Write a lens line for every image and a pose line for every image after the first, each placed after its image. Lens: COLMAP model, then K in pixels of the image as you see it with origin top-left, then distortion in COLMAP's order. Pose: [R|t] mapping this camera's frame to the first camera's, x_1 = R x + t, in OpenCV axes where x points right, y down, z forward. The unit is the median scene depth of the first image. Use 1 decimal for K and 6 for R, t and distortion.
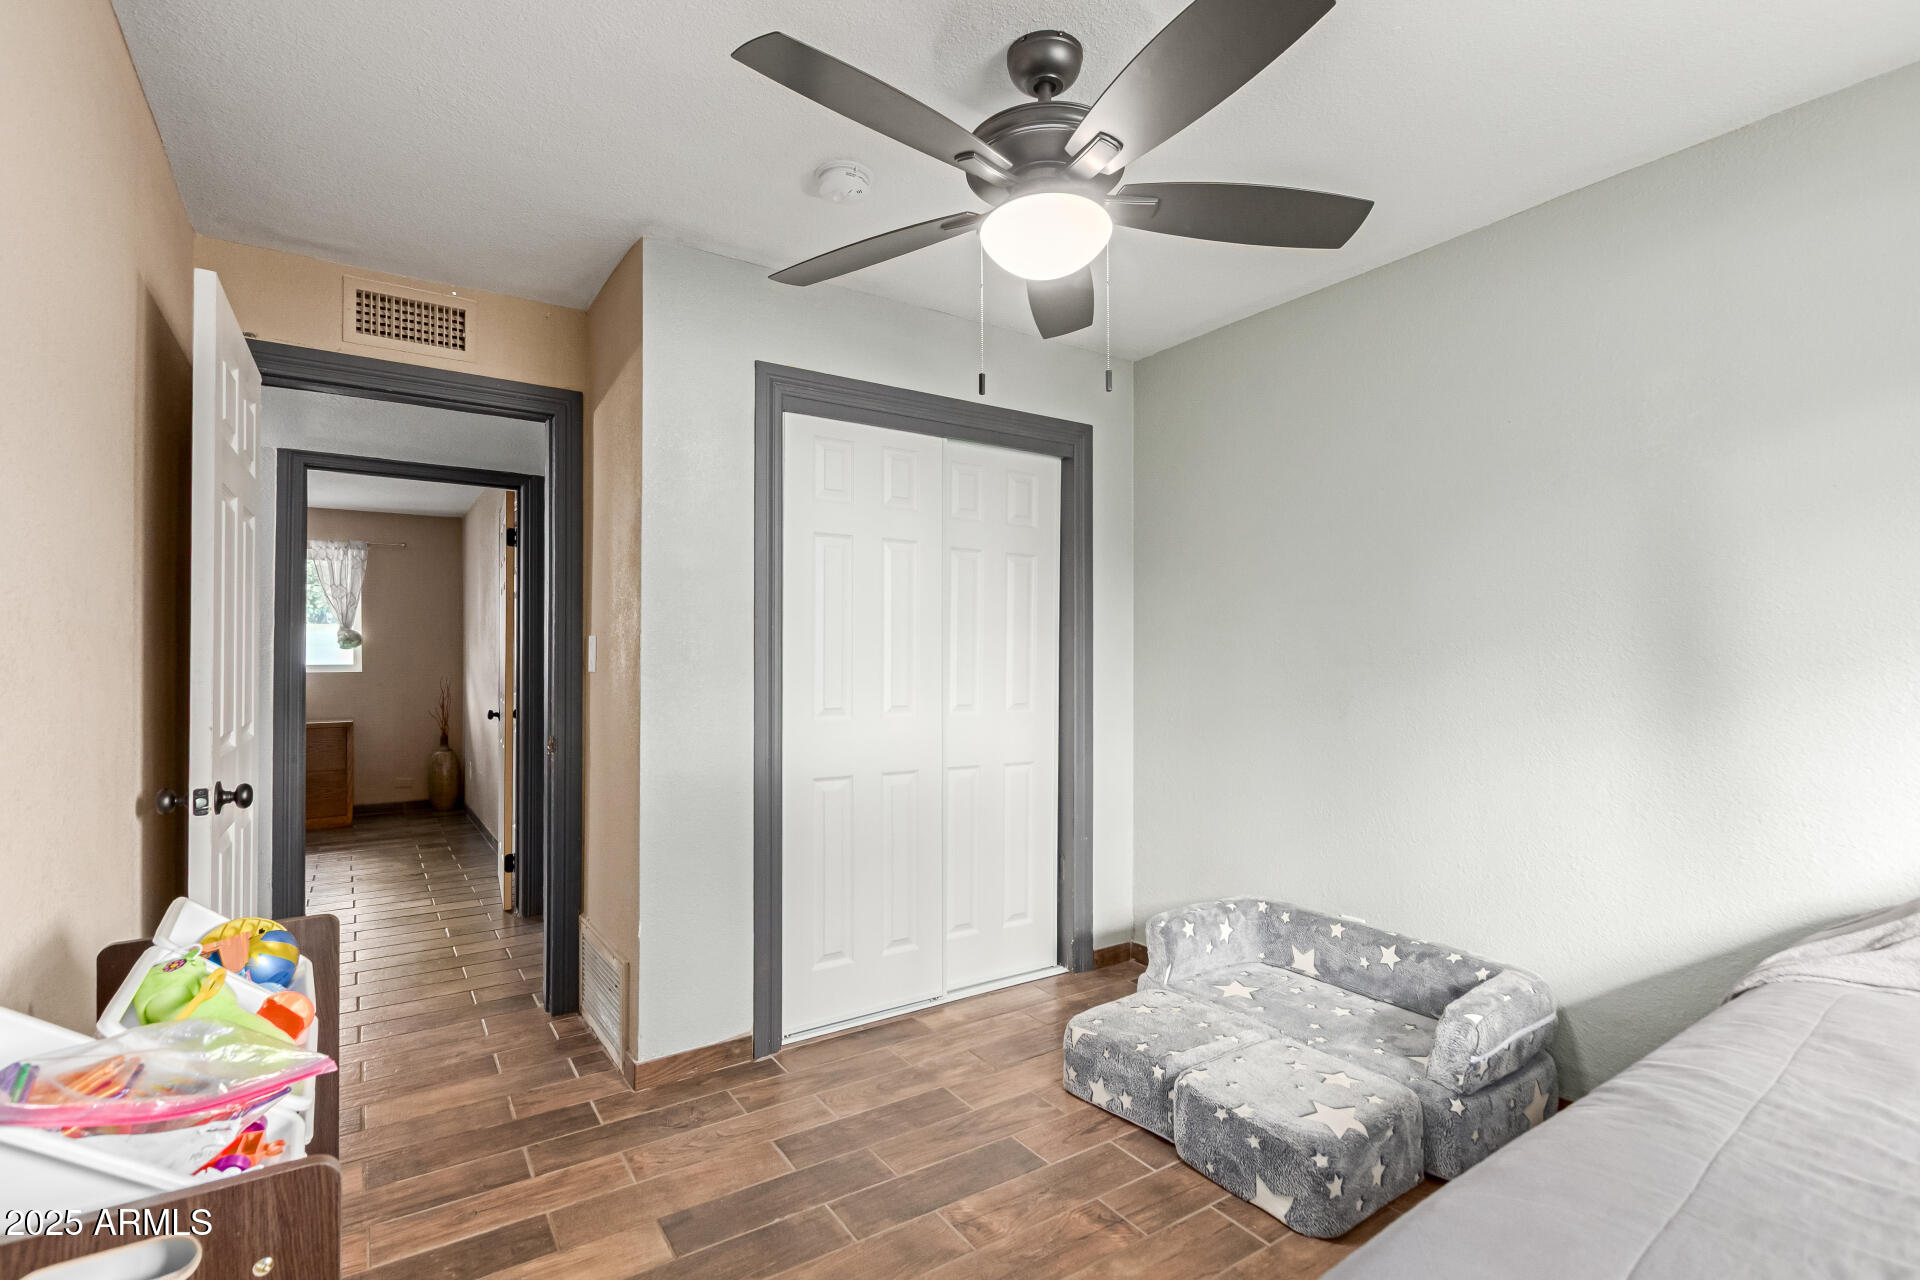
lens RADIAL K [[879.7, 0, 960.3], [0, 879.7, 642.1], [0, 0, 1]] dist [0.004828, -0.000091]
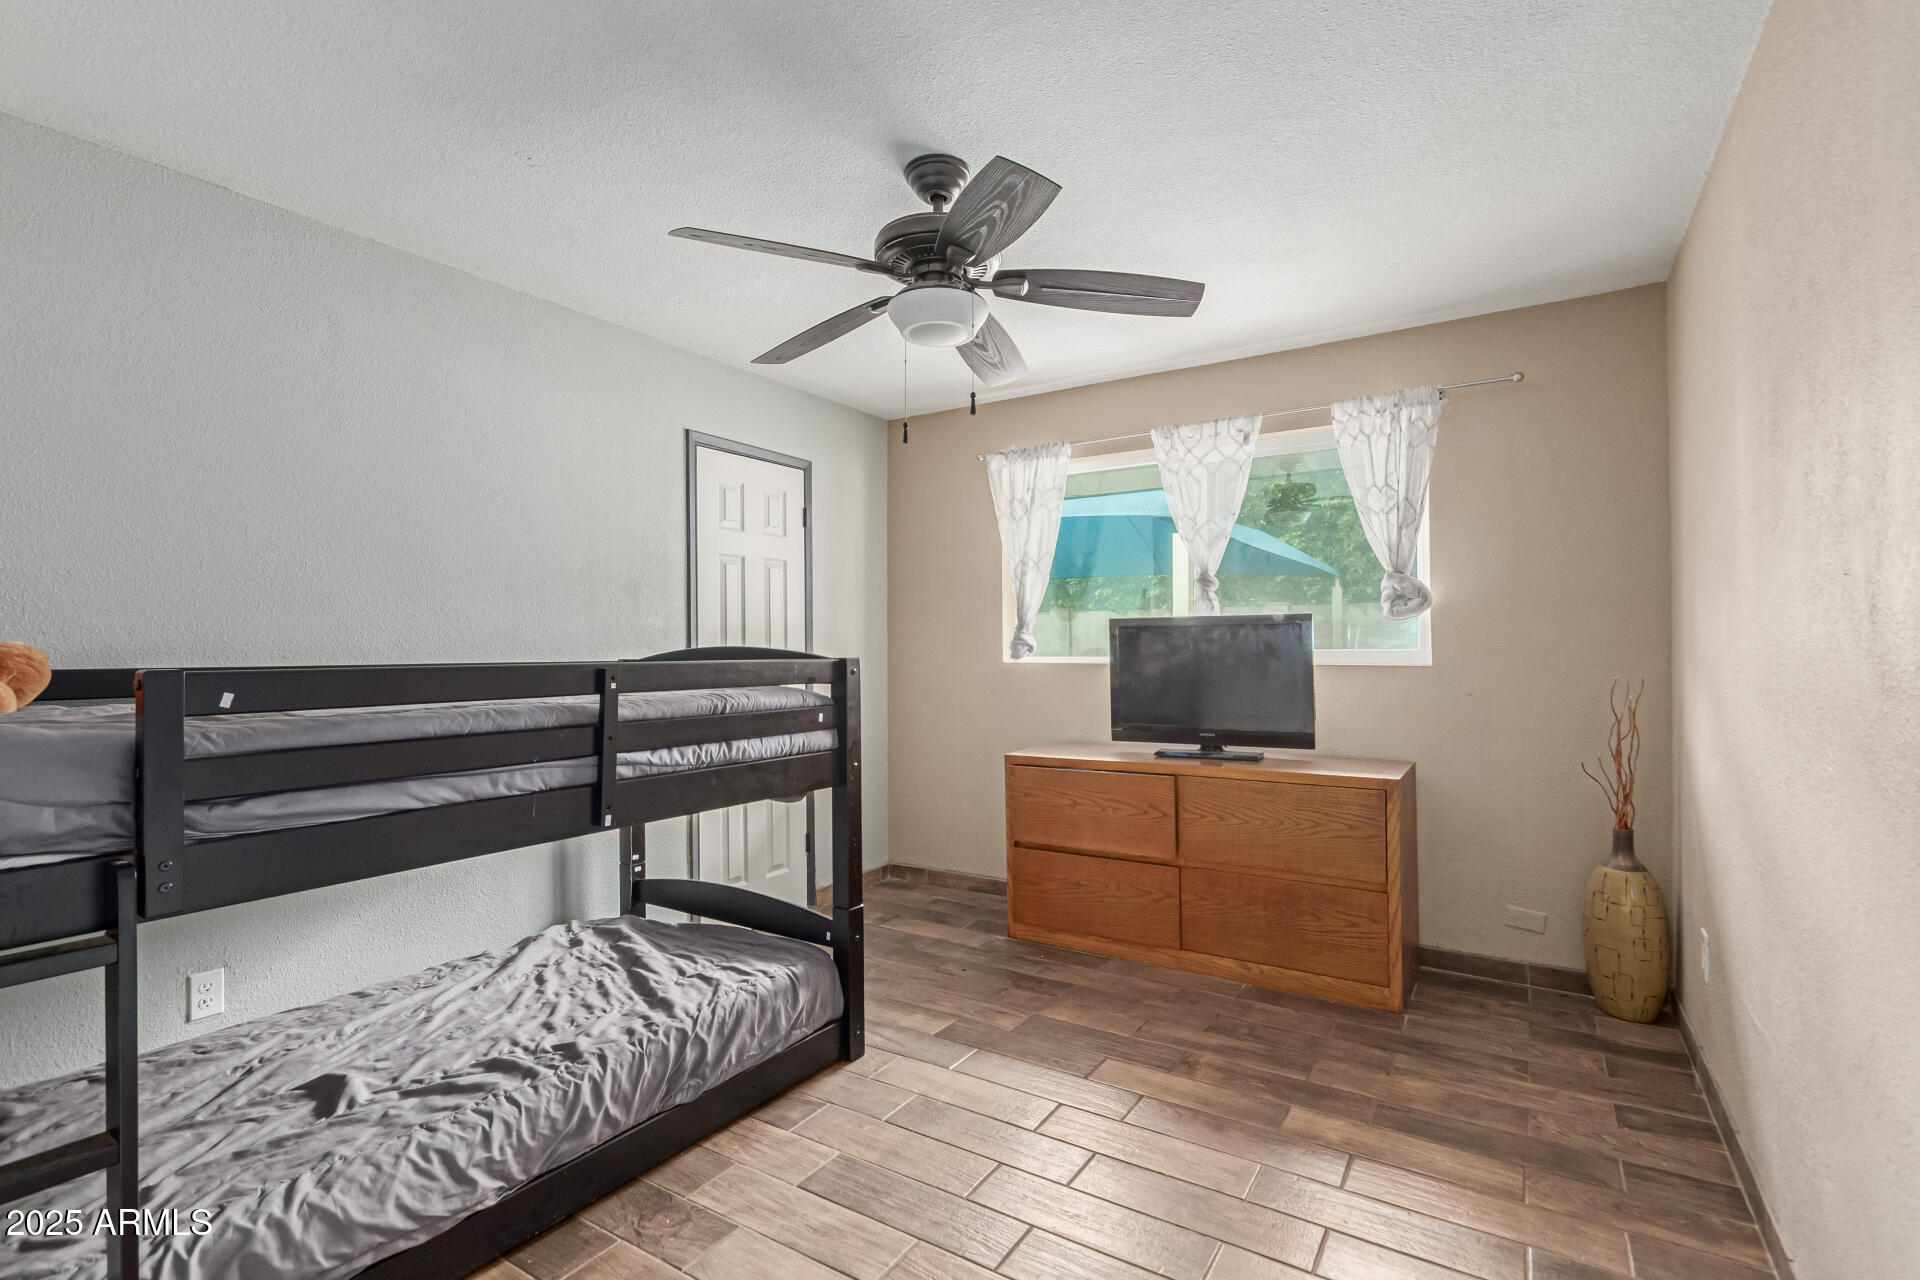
lens RADIAL K [[879.7, 0, 963.5], [0, 879.7, 642.7], [0, 0, 1]] dist [0.004828, -0.000091]
pose [[0.389584, -0.006372, -0.920969, -0.339929], [0.009595, 0.999950, -0.002860, 0.019934], [0.920941, -0.007723, 0.389625, 0.580943]]
